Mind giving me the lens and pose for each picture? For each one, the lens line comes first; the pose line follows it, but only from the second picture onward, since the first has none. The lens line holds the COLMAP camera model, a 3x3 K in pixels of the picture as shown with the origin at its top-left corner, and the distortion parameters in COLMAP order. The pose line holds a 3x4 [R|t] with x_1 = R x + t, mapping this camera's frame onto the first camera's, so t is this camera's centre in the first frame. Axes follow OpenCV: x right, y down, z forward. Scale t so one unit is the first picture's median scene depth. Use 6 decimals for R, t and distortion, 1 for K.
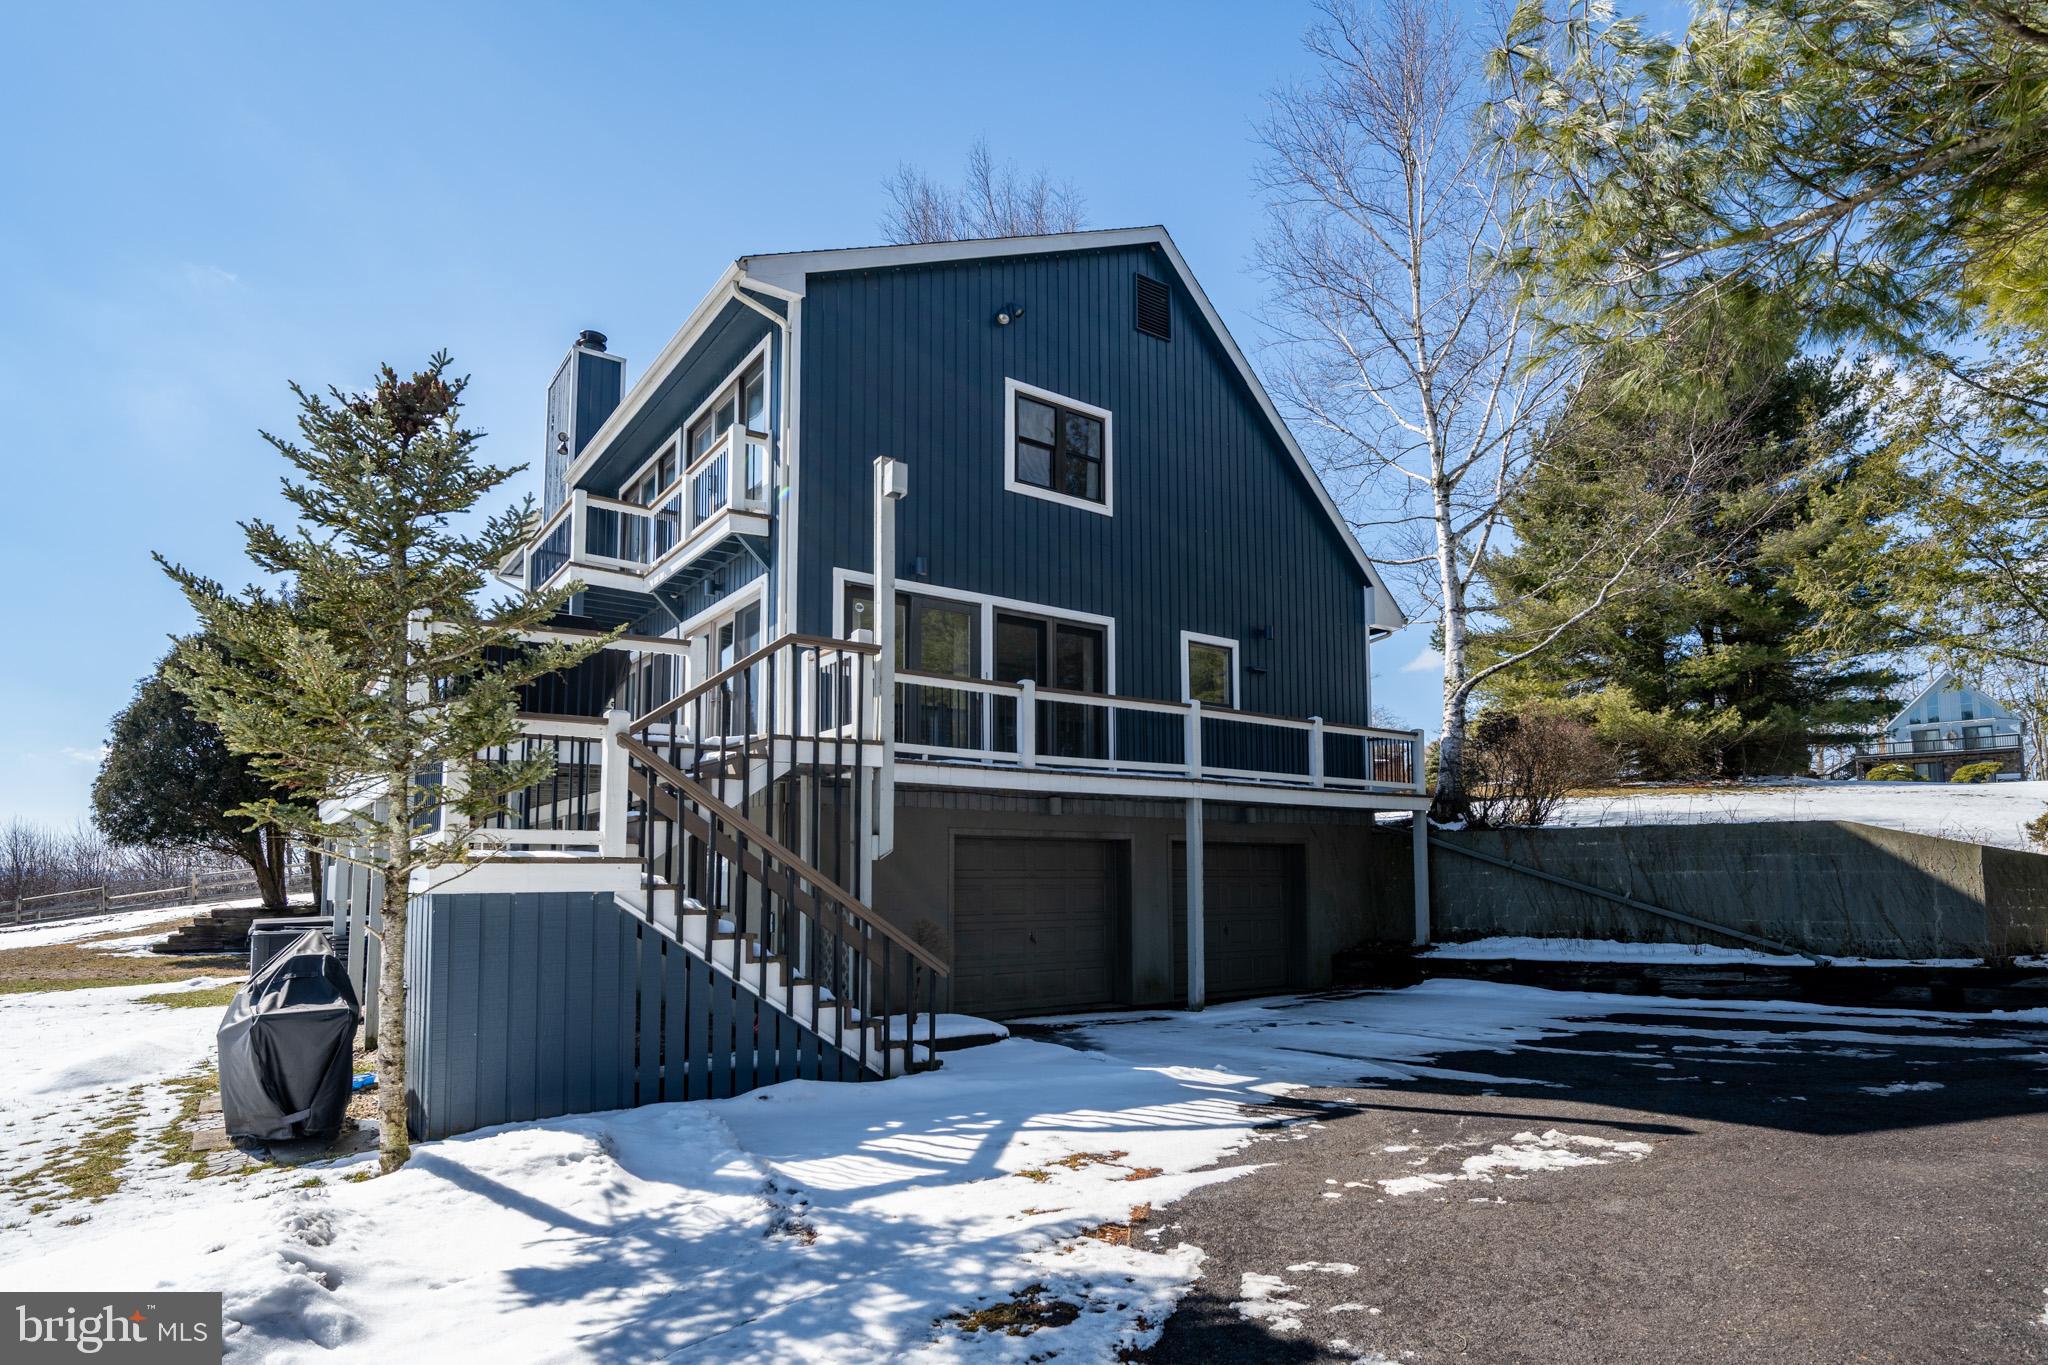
lens RADIAL K [[1090.7, 0, 1023.1], [0, 1090.7, 778.9], [0, 0, 1]] dist [0.019208, -0.013722]
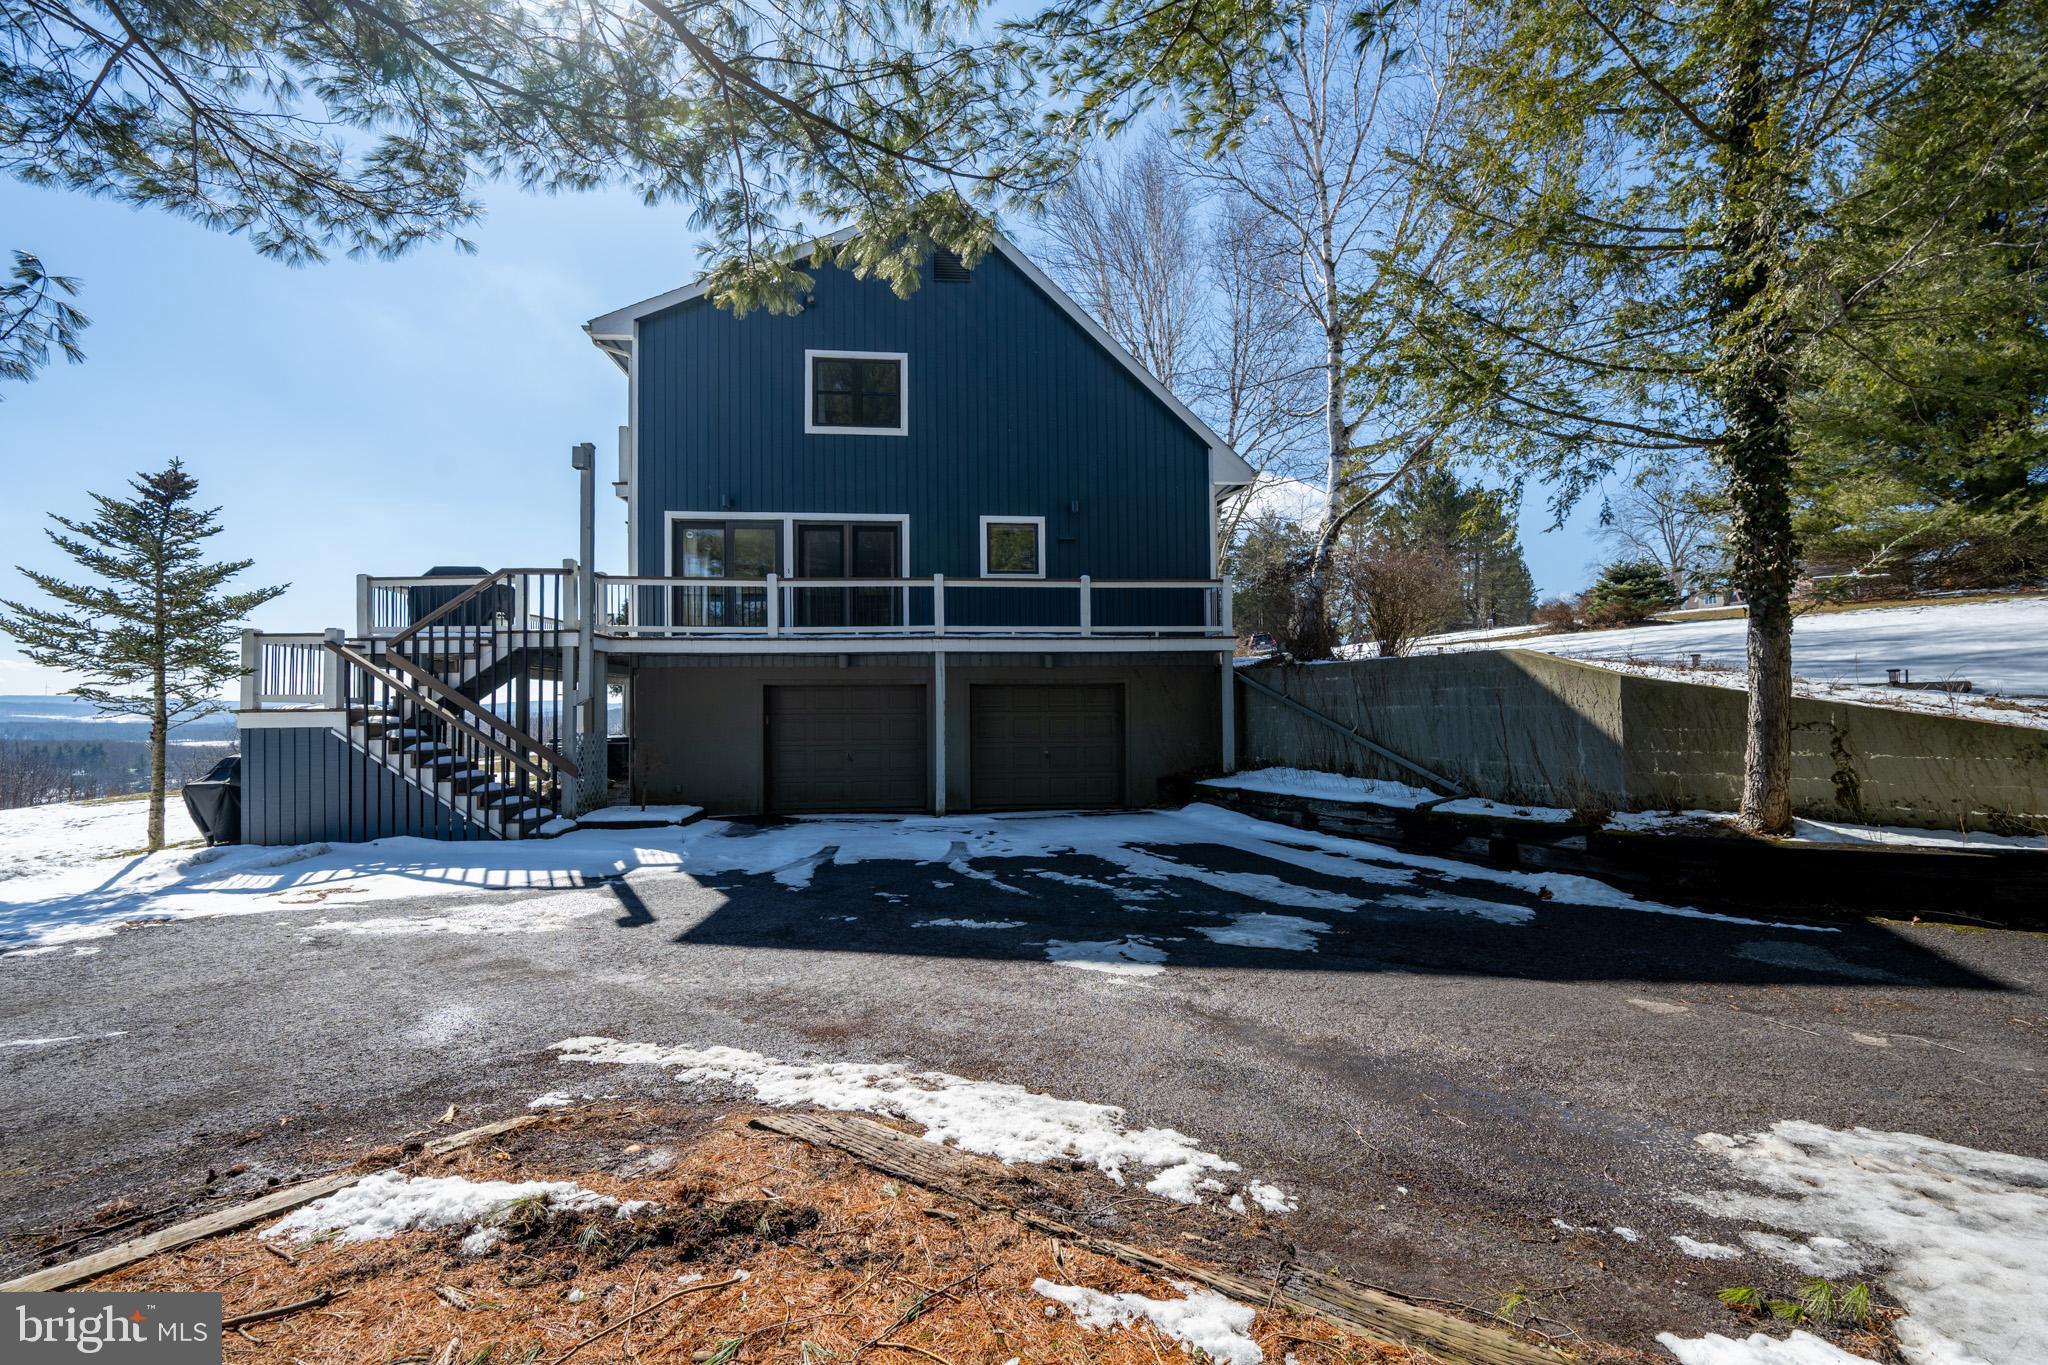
lens RADIAL K [[826.9, 0, 1024.0], [0, 826.9, 682.5], [0, 0, 1]] dist [0.000375, -0.000434]
pose [[0.858282, -0.019574, -0.512805, 0.742254], [0.050486, 0.997645, 0.046418, 0.014061], [0.510689, -0.065730, 0.857249, 0.224325]]
